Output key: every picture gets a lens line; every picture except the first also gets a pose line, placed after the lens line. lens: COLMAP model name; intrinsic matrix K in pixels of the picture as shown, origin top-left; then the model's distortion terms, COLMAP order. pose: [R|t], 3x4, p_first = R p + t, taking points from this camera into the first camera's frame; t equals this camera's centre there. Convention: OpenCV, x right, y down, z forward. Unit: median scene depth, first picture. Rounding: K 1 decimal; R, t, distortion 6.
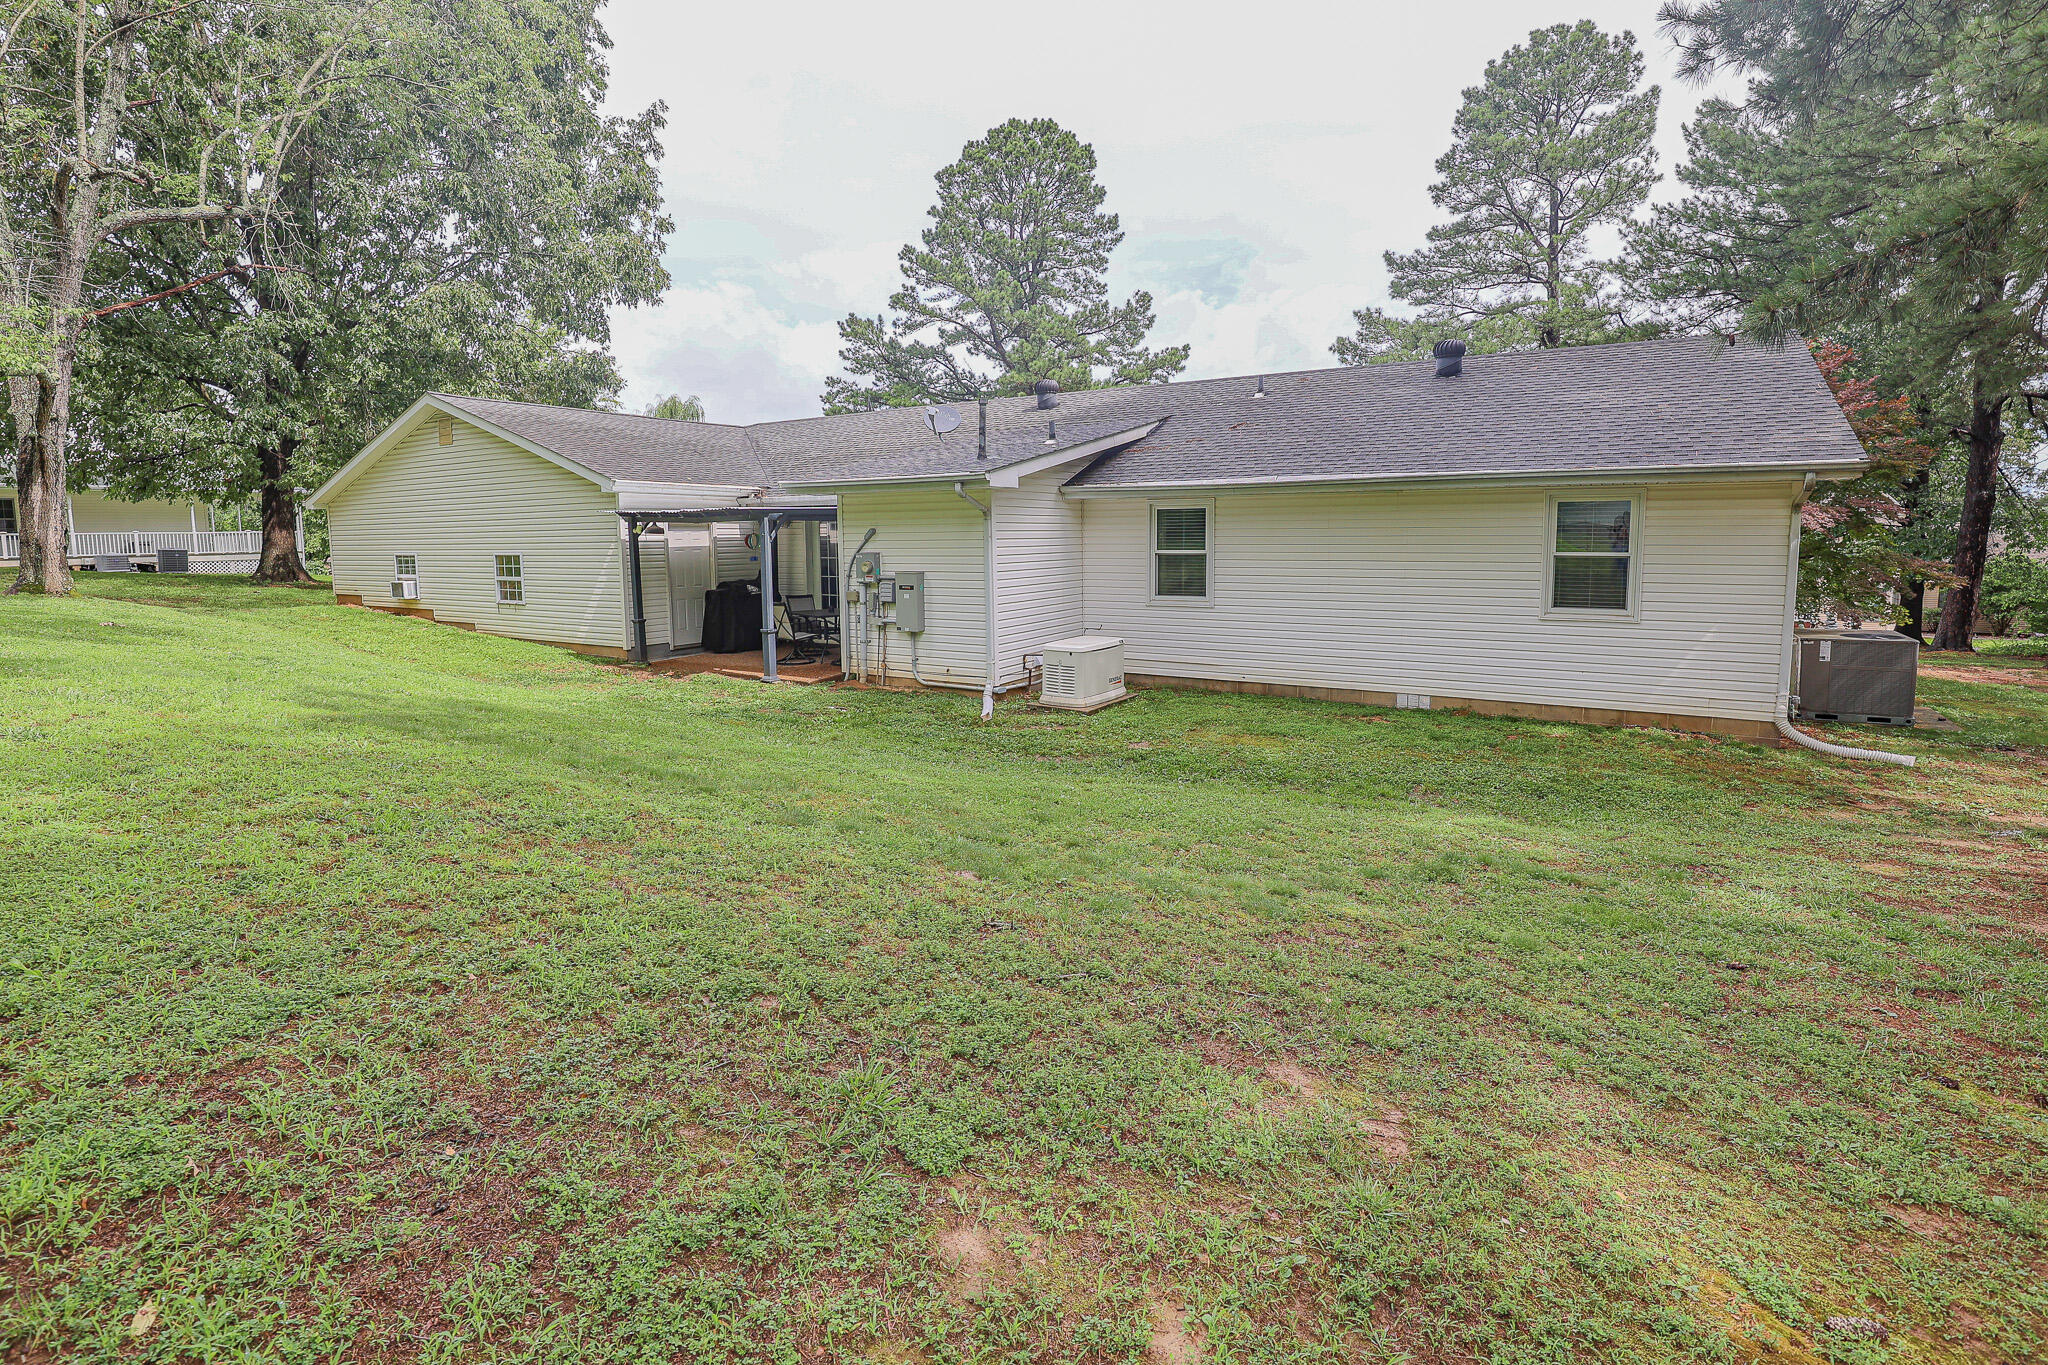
lens RADIAL K [[952.5, 0, 1027.0], [0, 952.5, 644.3], [0, 0, 1]] dist [-0.034565, 0.000331]
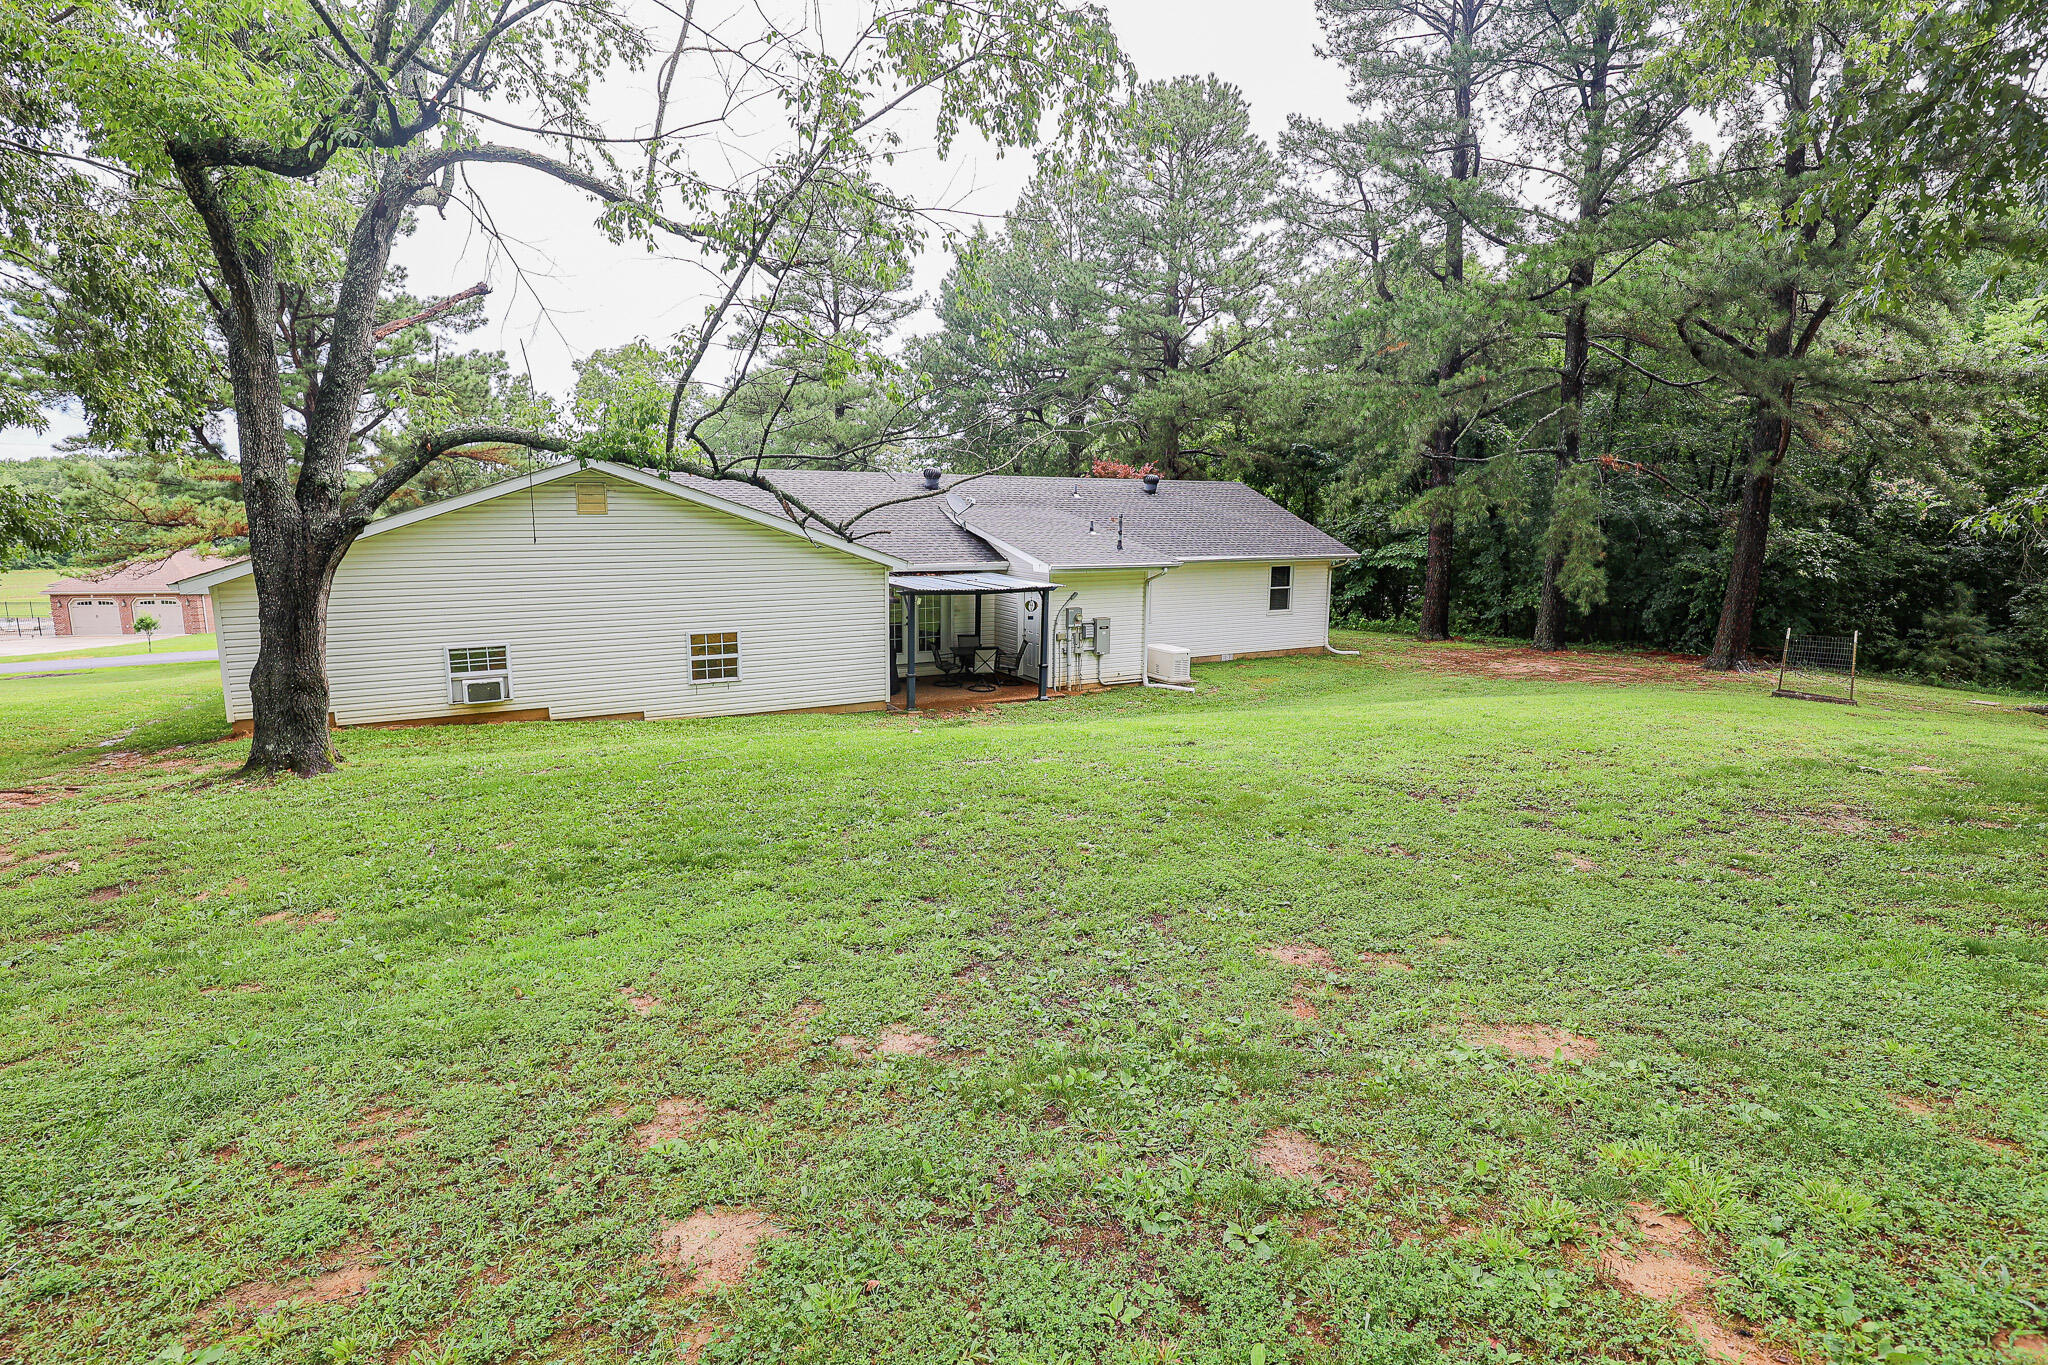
lens RADIAL K [[951.6, 0, 1024.0], [0, 951.6, 682.5], [0, 0, 1]] dist [-0.037704, 0.000361]
pose [[0.478735, -0.143751, 0.866111, -1.530679], [0.089427, 0.989358, 0.114777, -0.156471], [-0.873393, 0.022506, 0.486495, 0.302631]]
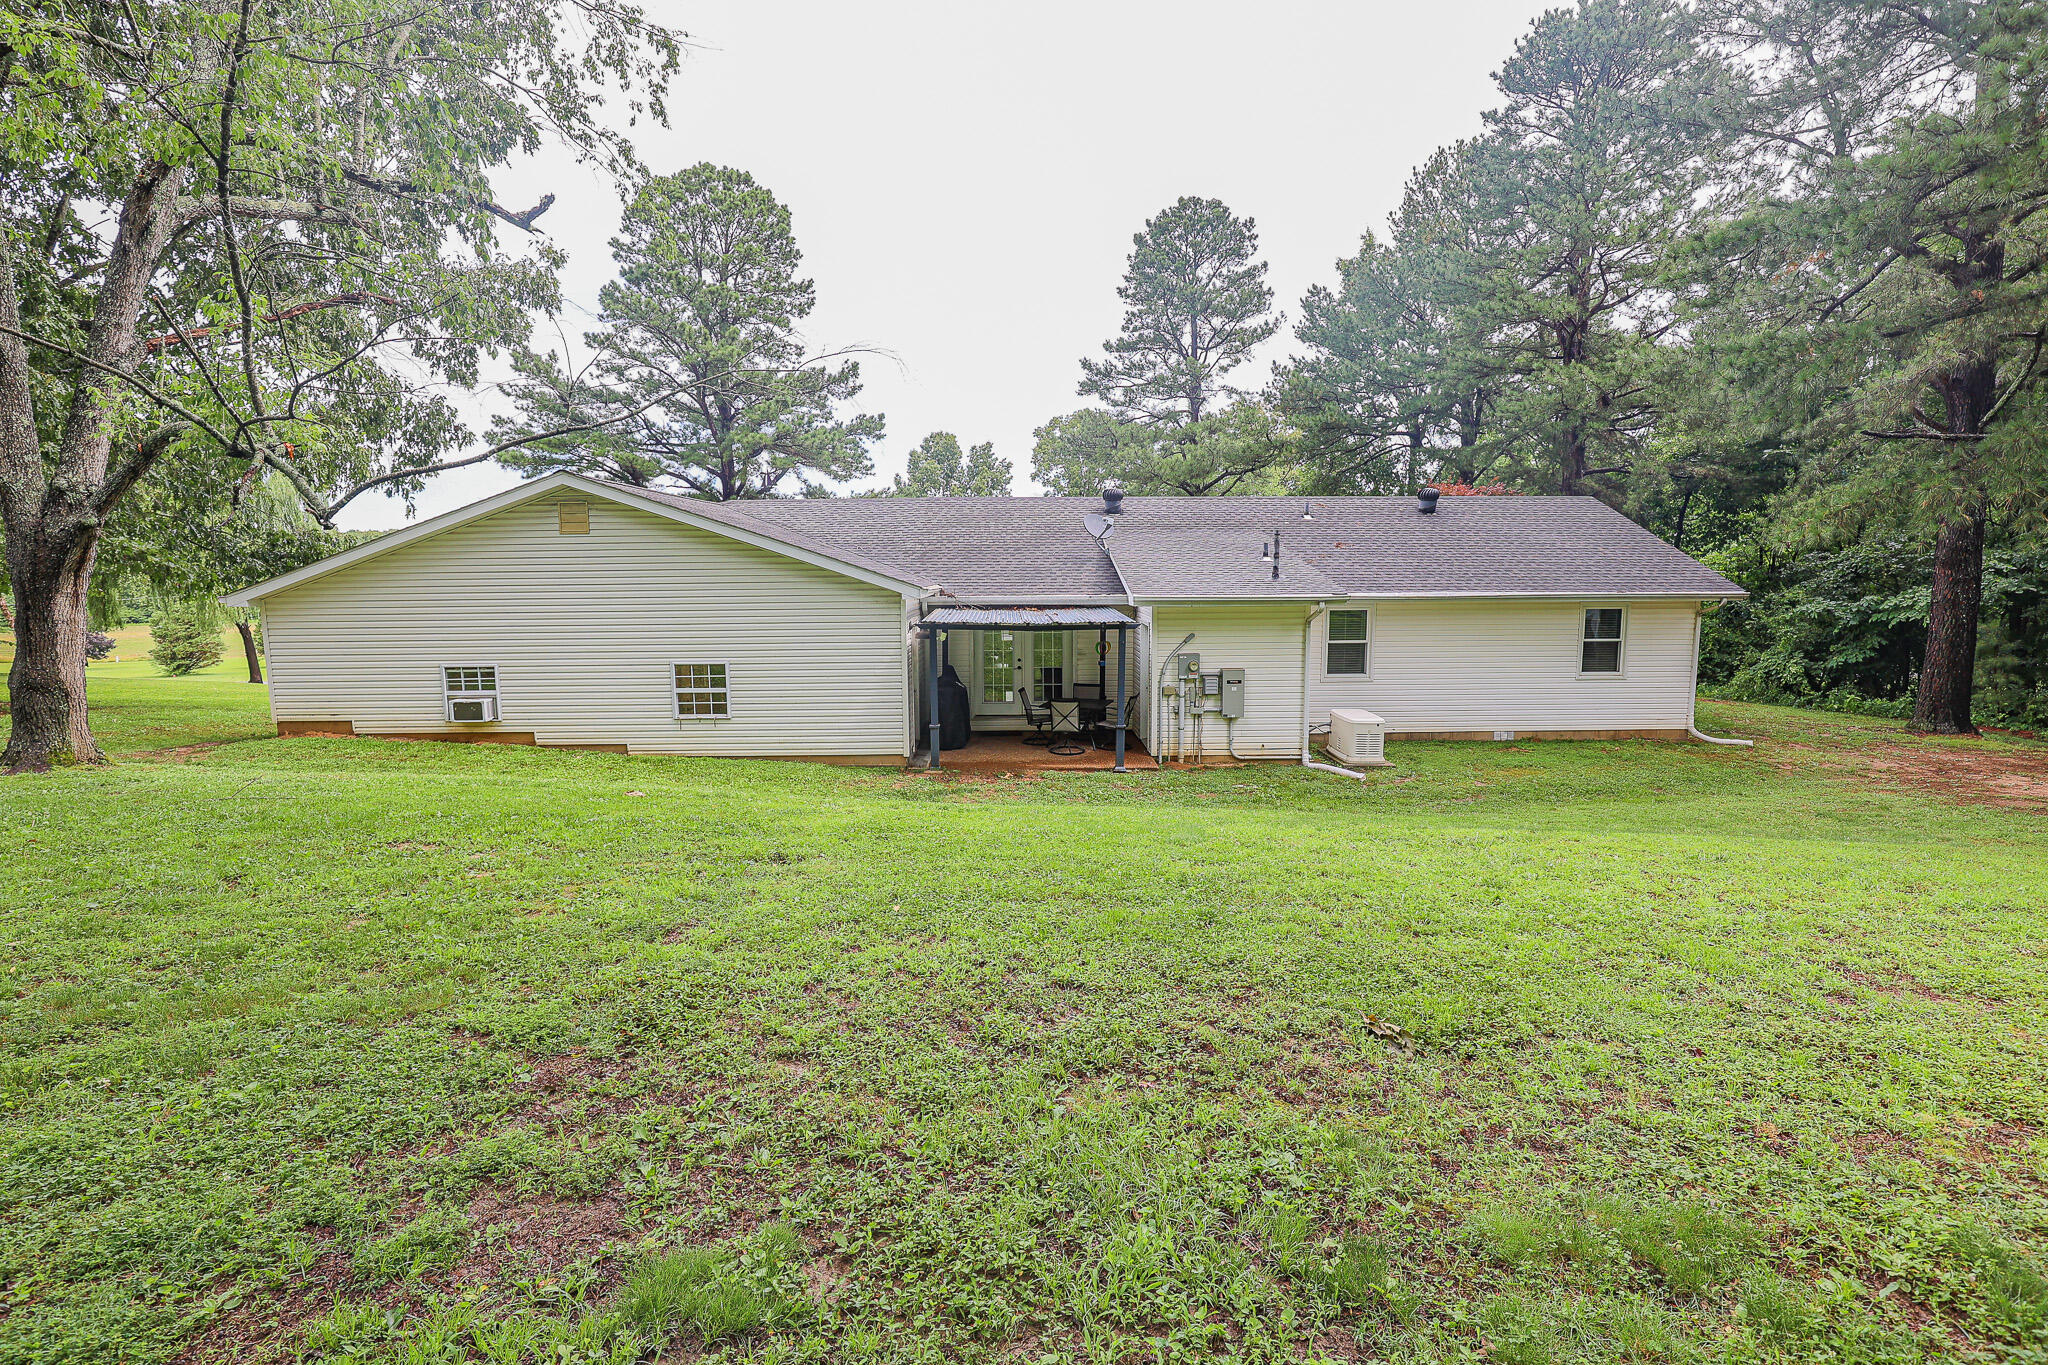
lens RADIAL K [[951.6, 0, 1024.0], [0, 951.6, 682.5], [0, 0, 1]] dist [-0.037704, 0.000361]
pose [[0.839492, -0.062272, 0.539792, -0.949228], [0.062291, 0.997891, 0.018244, -0.091554], [-0.539790, 0.018309, 0.841601, 0.111537]]
